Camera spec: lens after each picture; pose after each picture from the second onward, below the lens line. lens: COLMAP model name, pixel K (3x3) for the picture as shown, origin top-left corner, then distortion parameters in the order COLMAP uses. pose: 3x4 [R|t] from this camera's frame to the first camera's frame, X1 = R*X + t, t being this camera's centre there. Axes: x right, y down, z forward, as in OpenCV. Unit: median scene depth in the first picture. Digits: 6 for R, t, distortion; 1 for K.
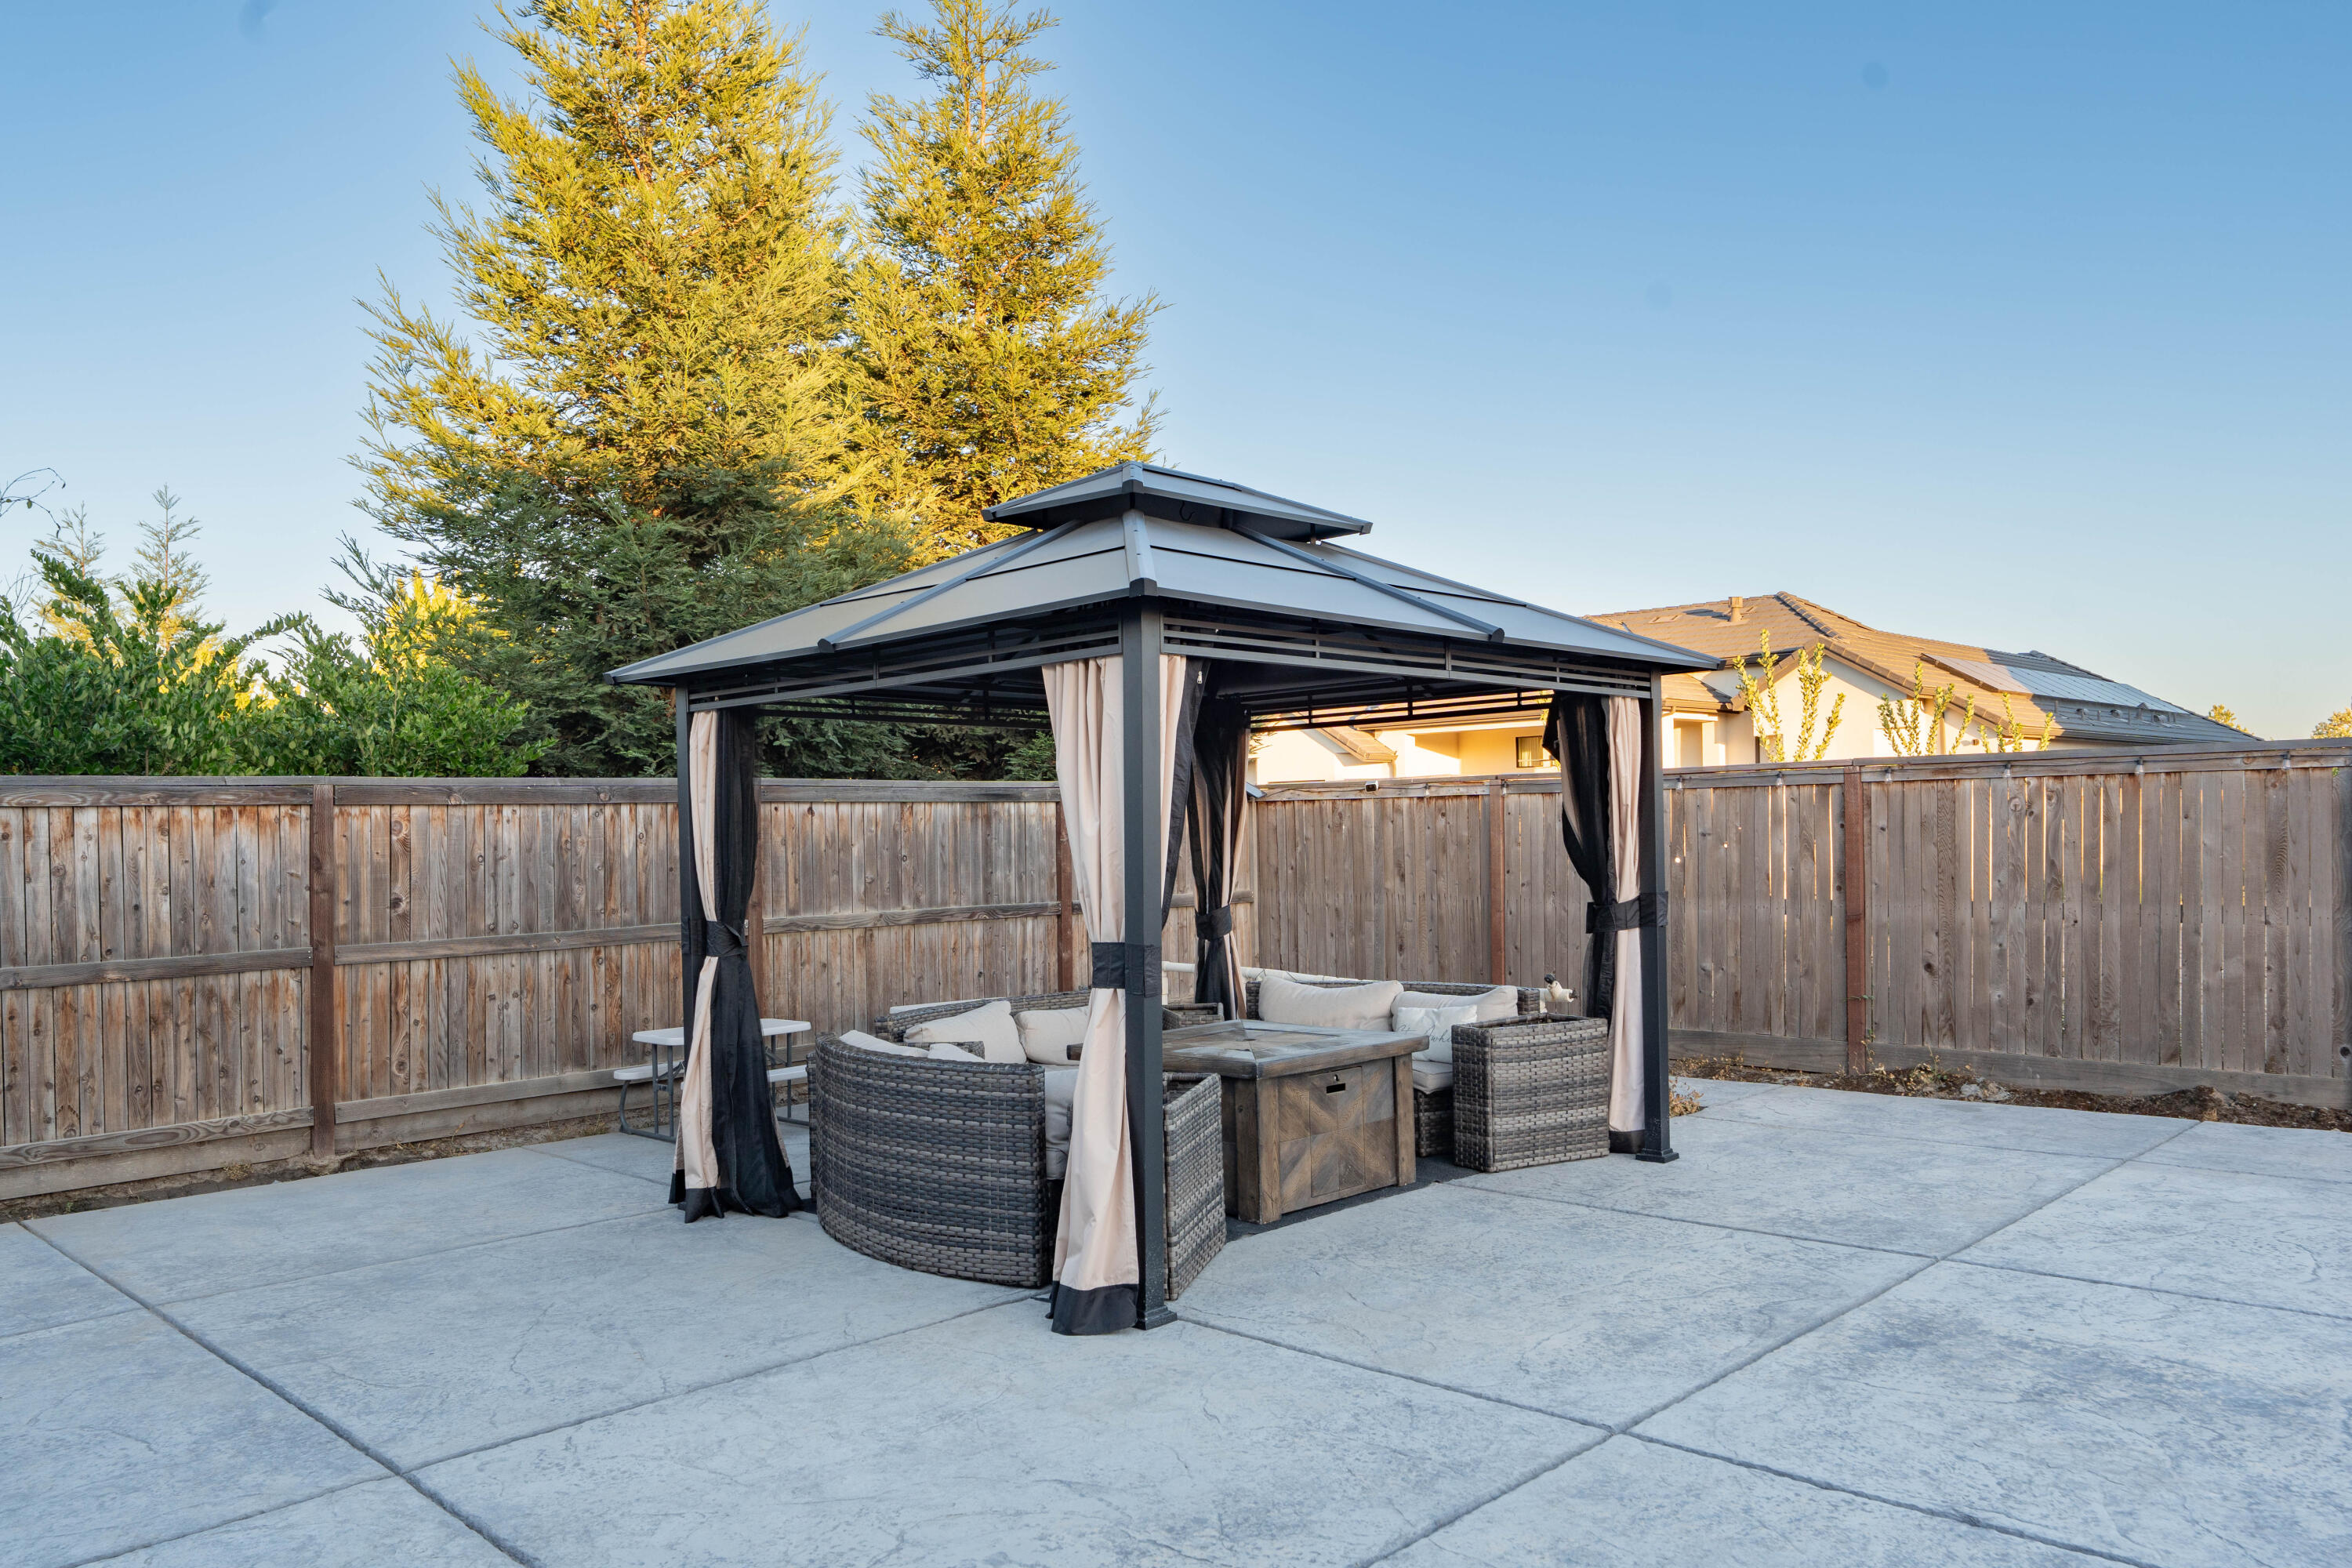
lens RADIAL K [[1653.3, 0, 1171.2], [0, 1653.3, 834.7], [0, 0, 1]] dist [-0.001151, 0.003950]
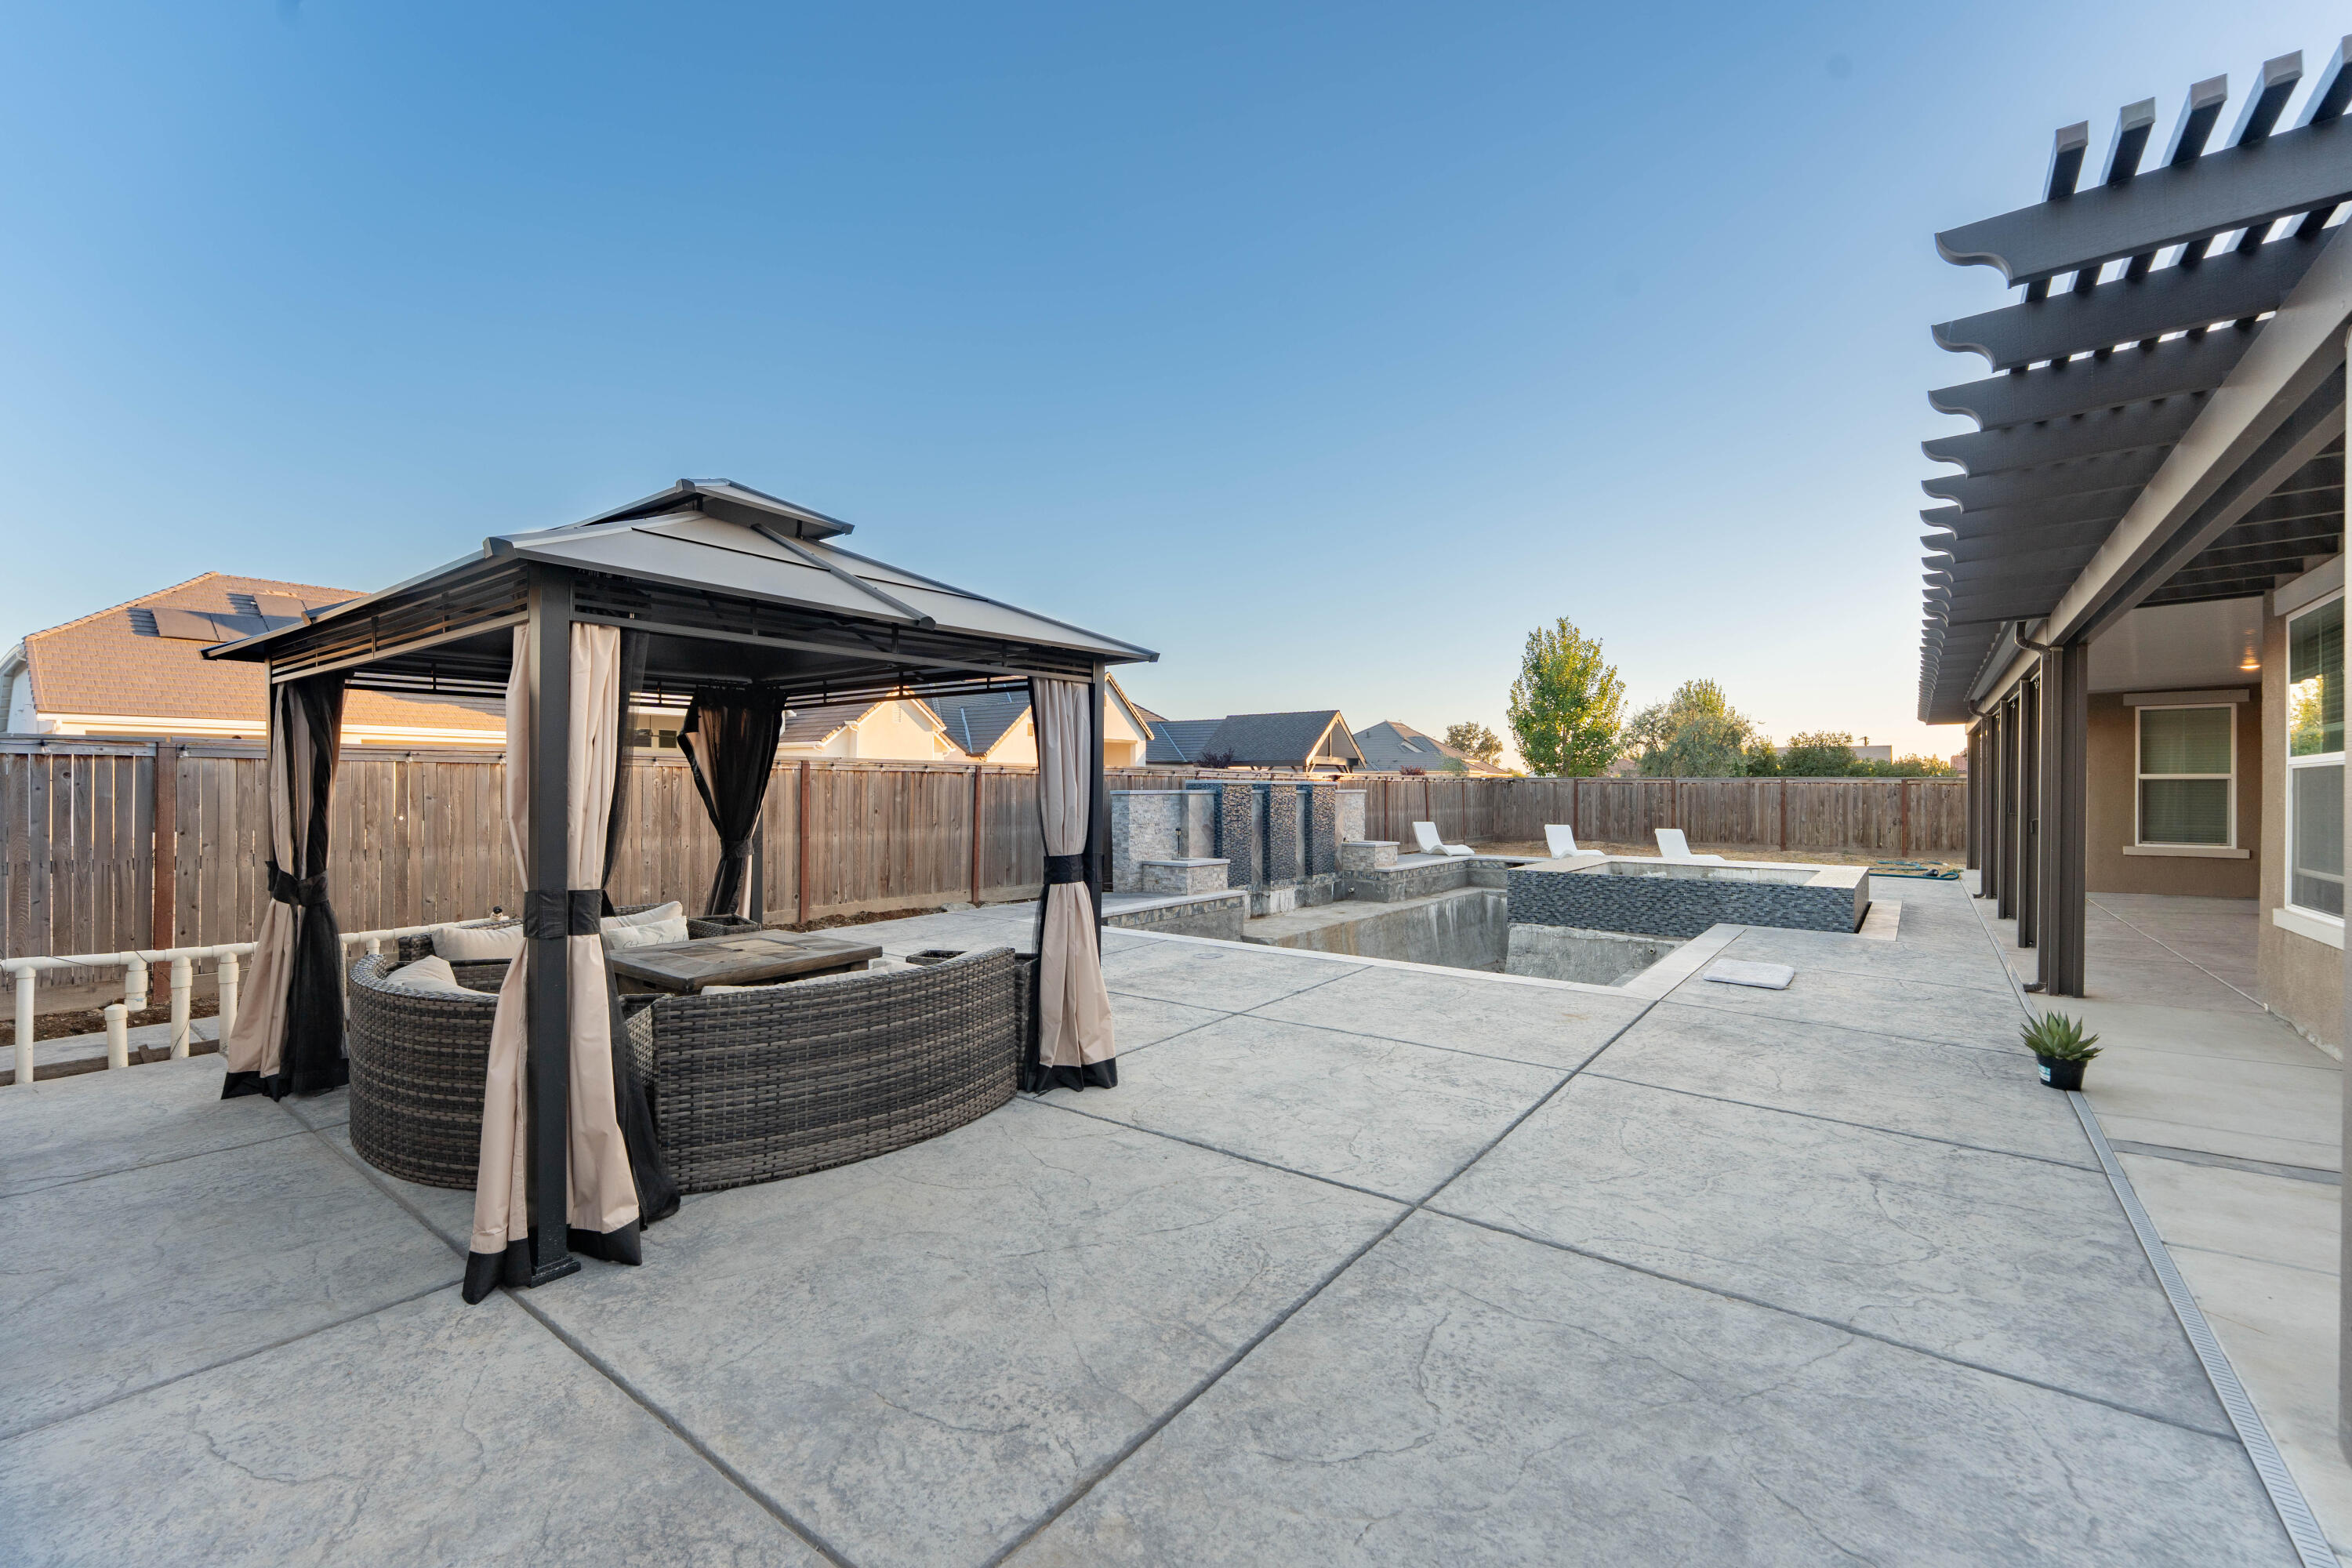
lens RADIAL K [[969.1, 0, 1176.0], [0, 969.1, 784.0], [0, 0, 1]] dist [-0.001904, -0.000208]
pose [[-0.125982, 0.023139, 0.991763, -1.046273], [0.003913, 0.999732, -0.022828, 0.018283], [-0.992025, 0.001004, -0.126039, 1.053262]]
